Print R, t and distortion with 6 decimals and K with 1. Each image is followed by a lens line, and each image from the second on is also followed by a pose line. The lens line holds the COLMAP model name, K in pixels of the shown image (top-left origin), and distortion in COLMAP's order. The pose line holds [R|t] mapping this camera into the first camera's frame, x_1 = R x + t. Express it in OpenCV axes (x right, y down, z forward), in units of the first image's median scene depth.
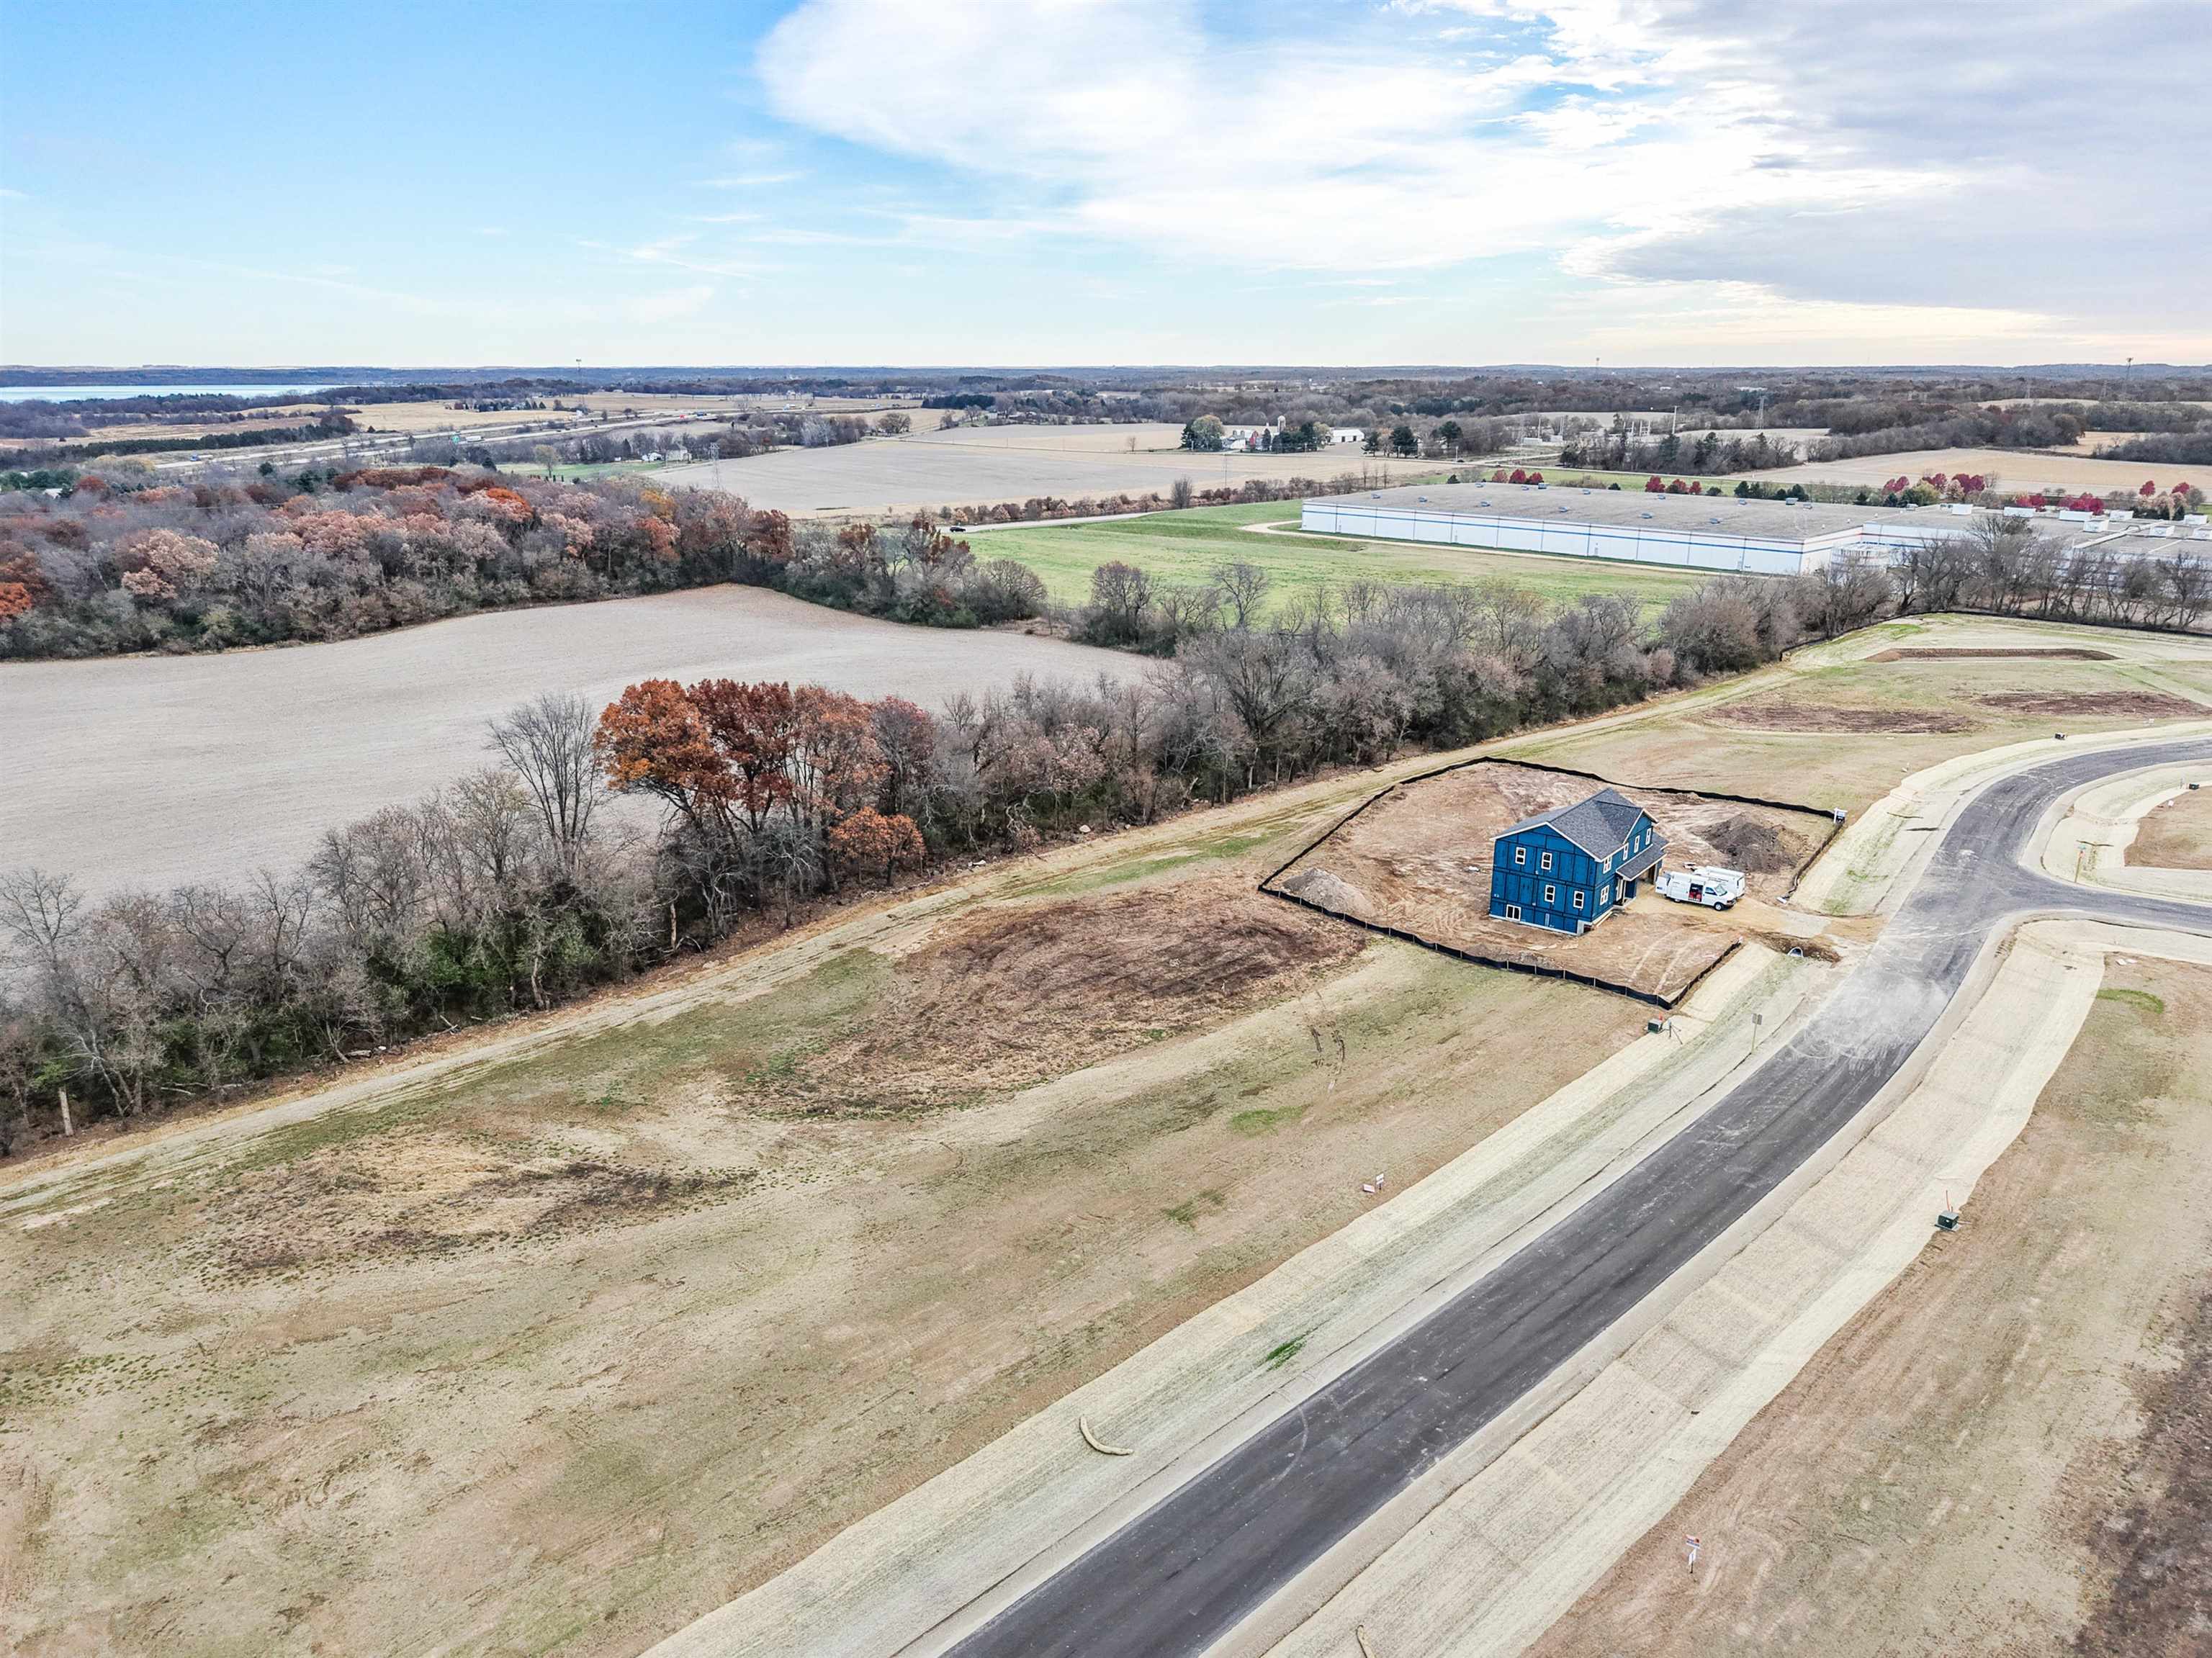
lens RADIAL K [[1521.1, 0, 1100.9], [0, 1521.1, 822.4], [0, 0, 1]] dist [0.026516, -0.030038]
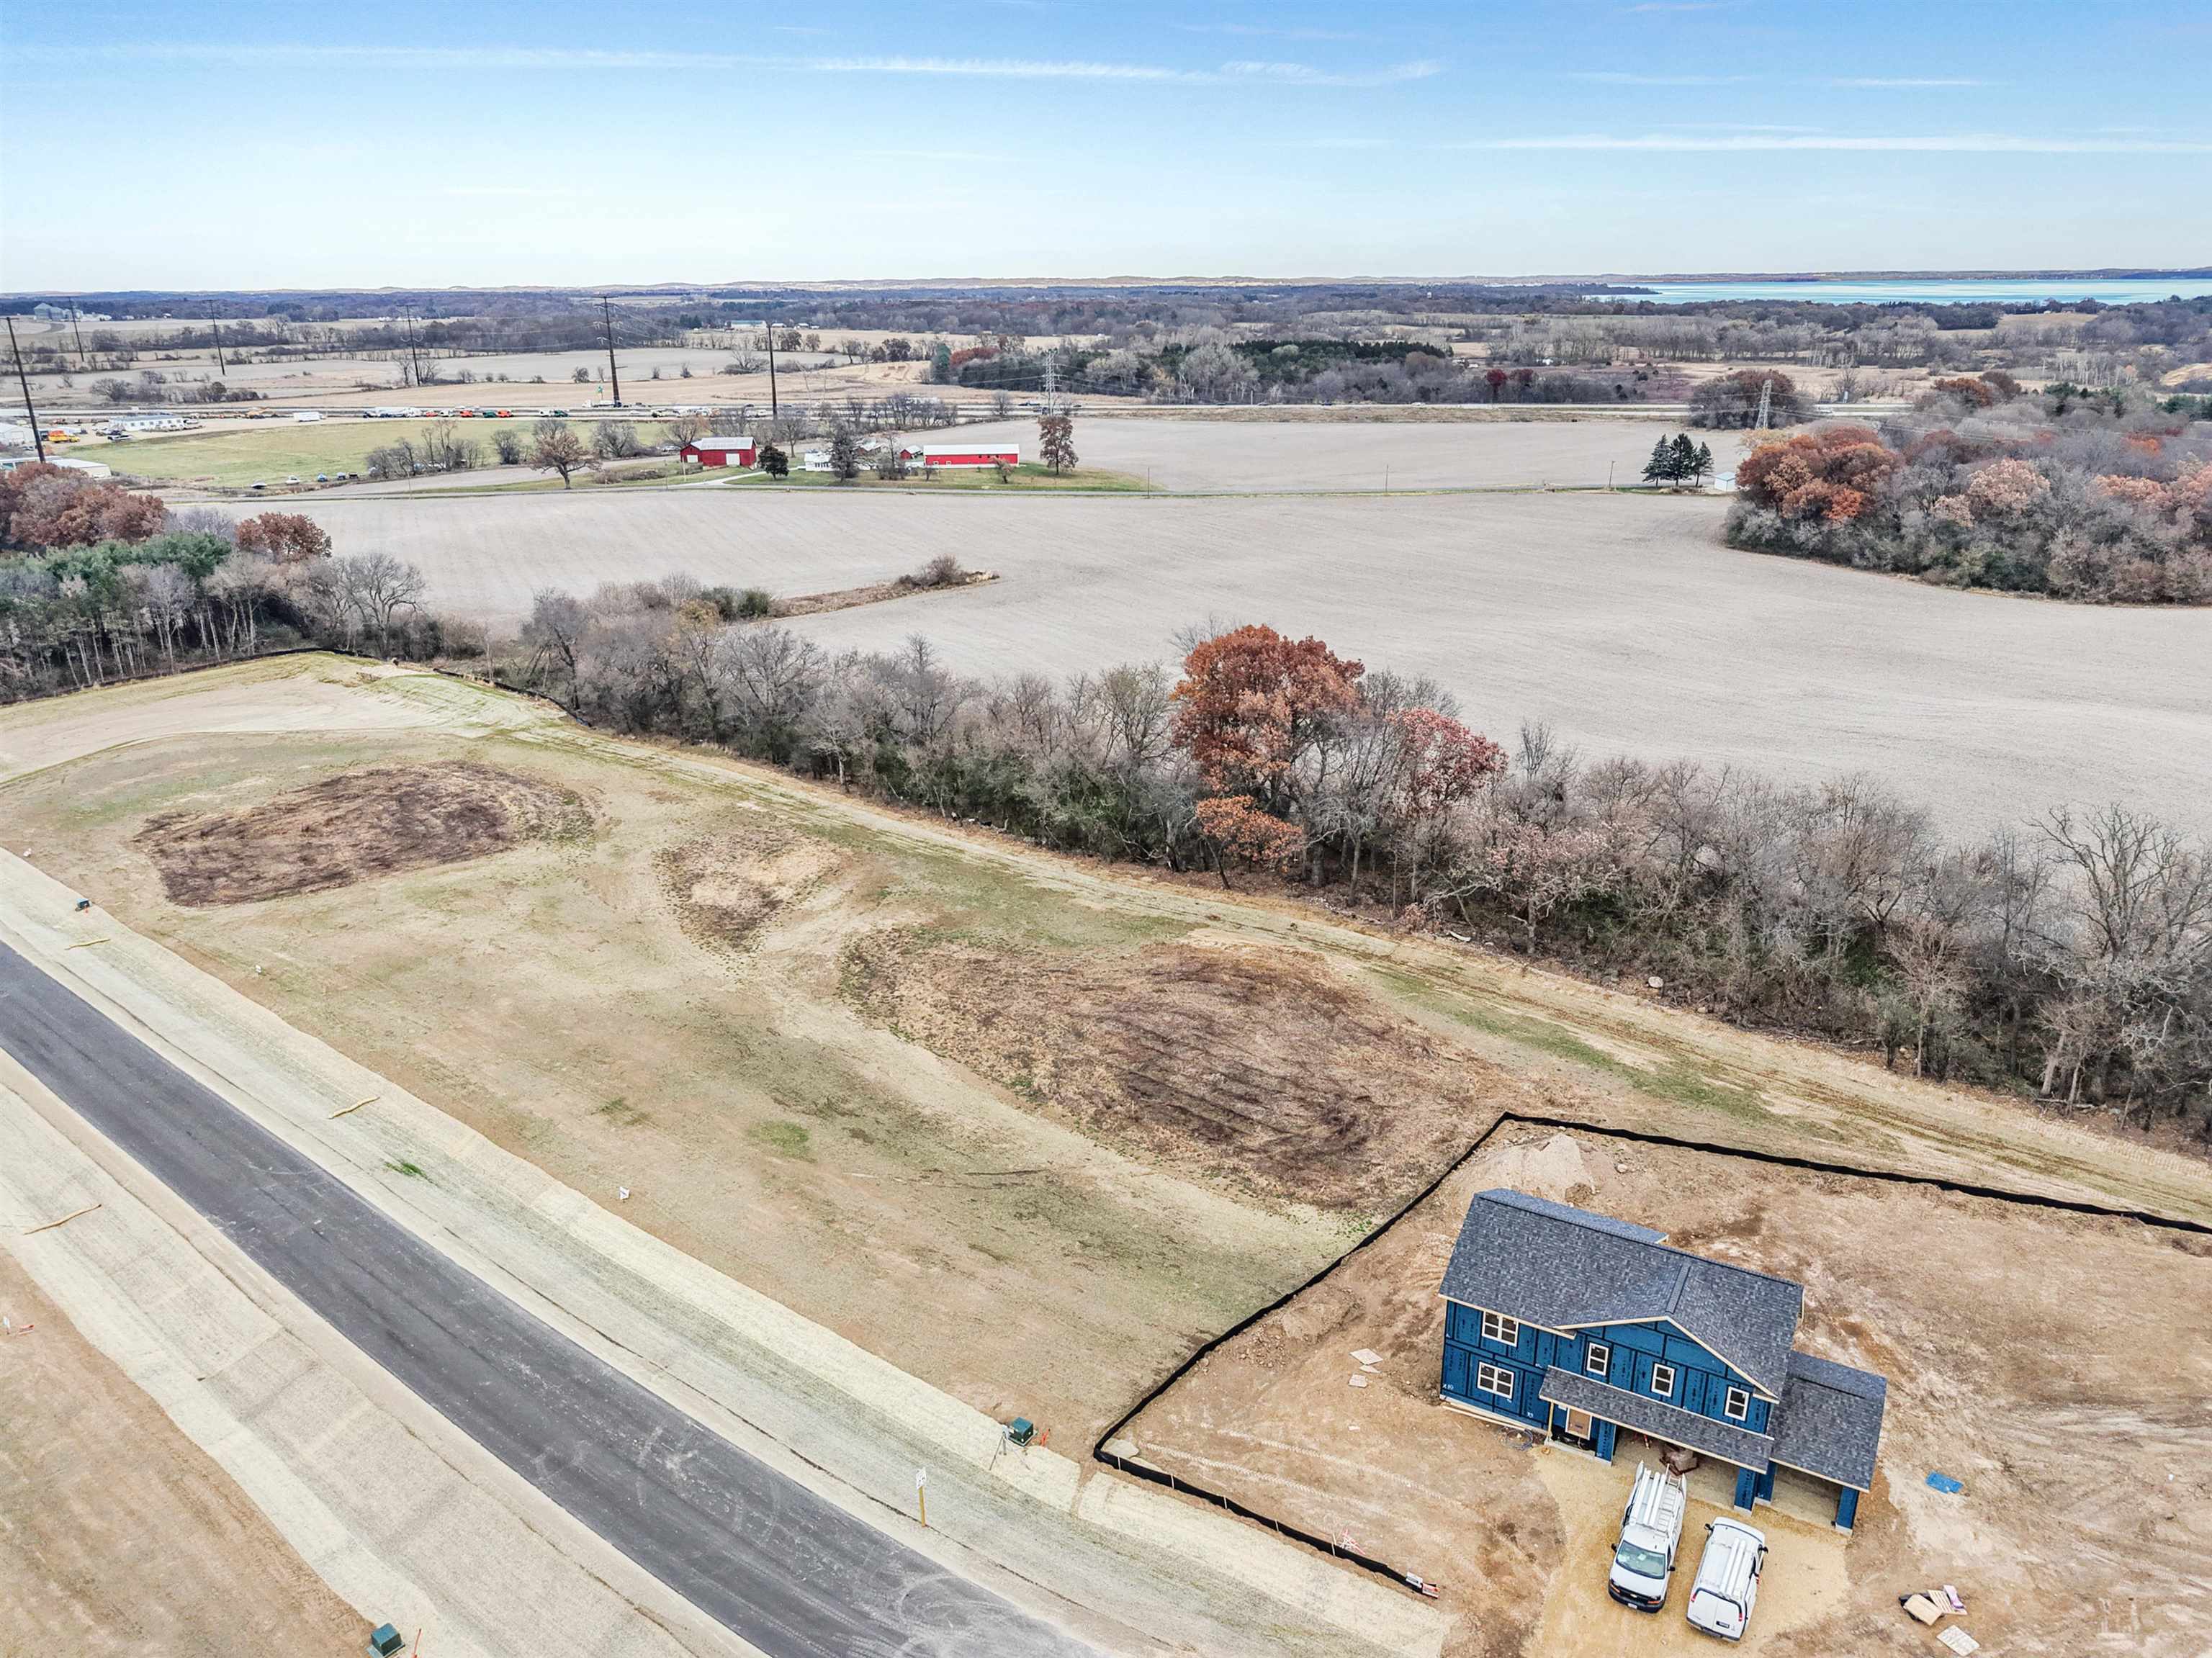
lens RADIAL K [[1555.6, 0, 1094.0], [0, 1555.6, 814.4], [0, 0, 1]] dist [0.019228, -0.023652]
pose [[0.132593, 0.322555, -0.937218, 0.344679], [-0.274842, 0.920452, 0.277902, -0.111560], [0.952303, 0.220739, 0.210697, 0.325184]]
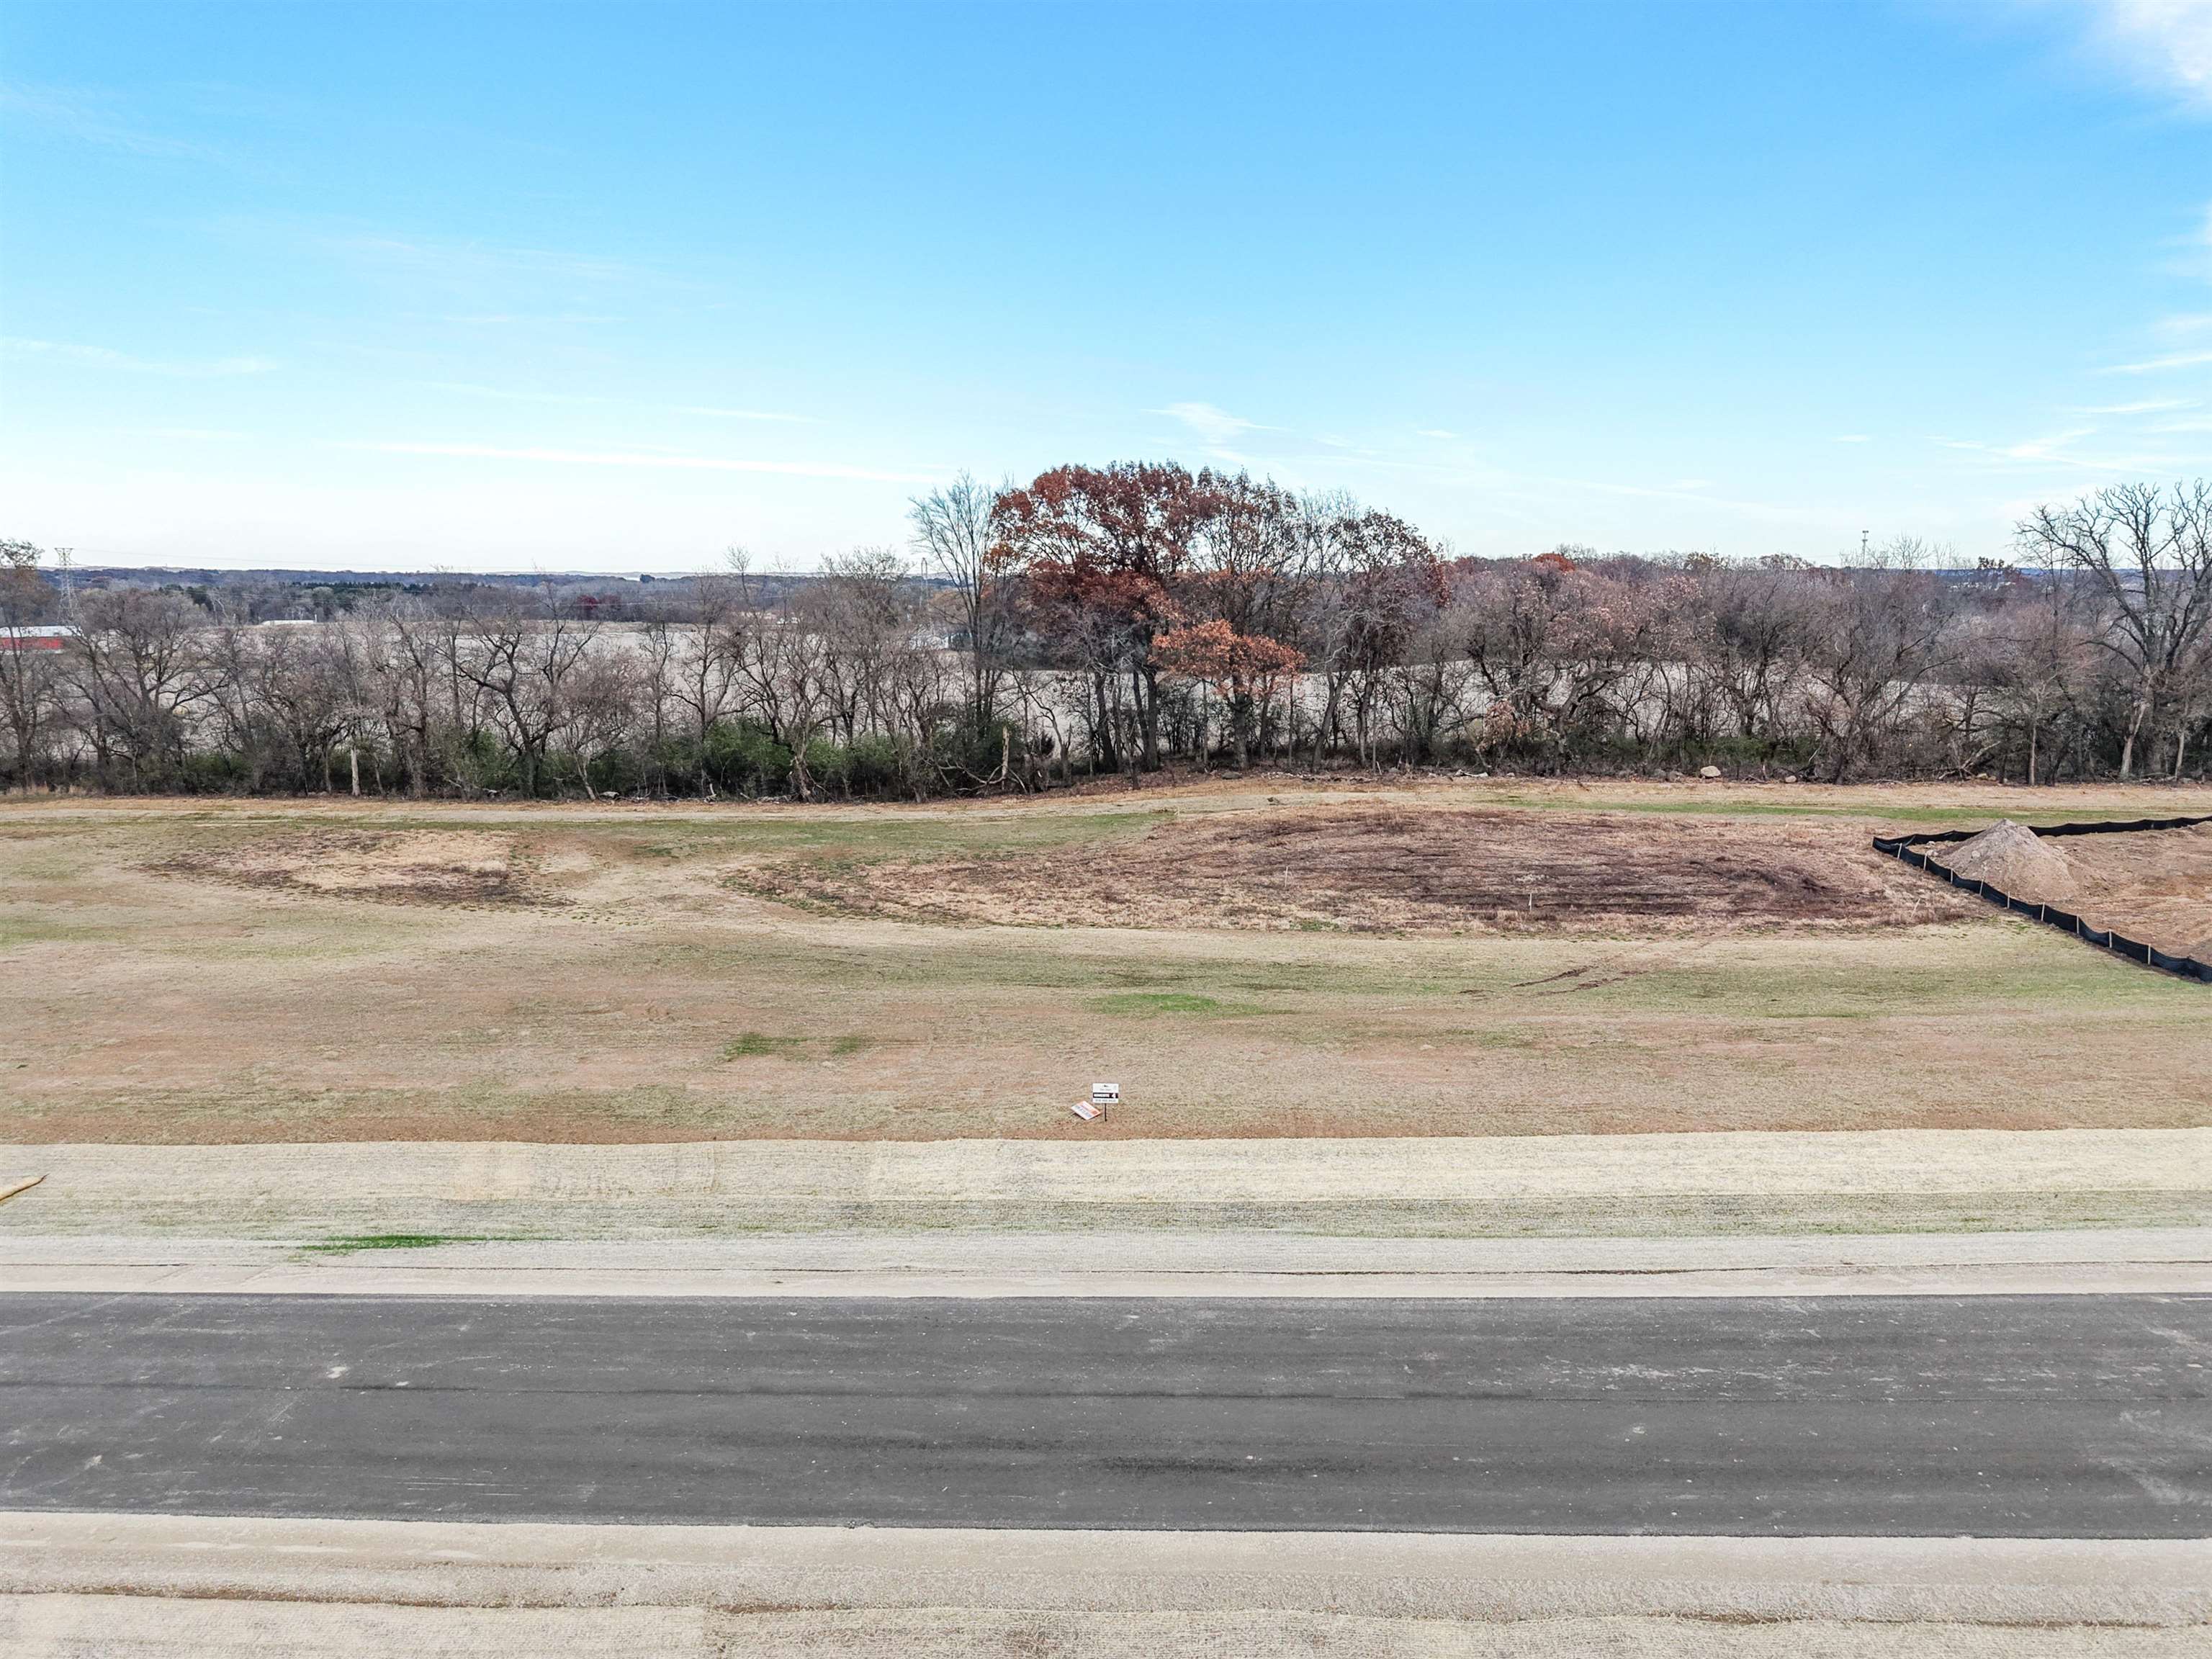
lens RADIAL K [[1523.4, 0, 1103.4], [0, 1523.4, 843.5], [0, 0, 1]] dist [0.022974, -0.024242]
pose [[0.693835, 0.127244, -0.708803, 0.147727], [-0.207887, 0.977753, -0.027972, 0.056960], [0.689475, 0.166759, 0.704852, 0.222197]]
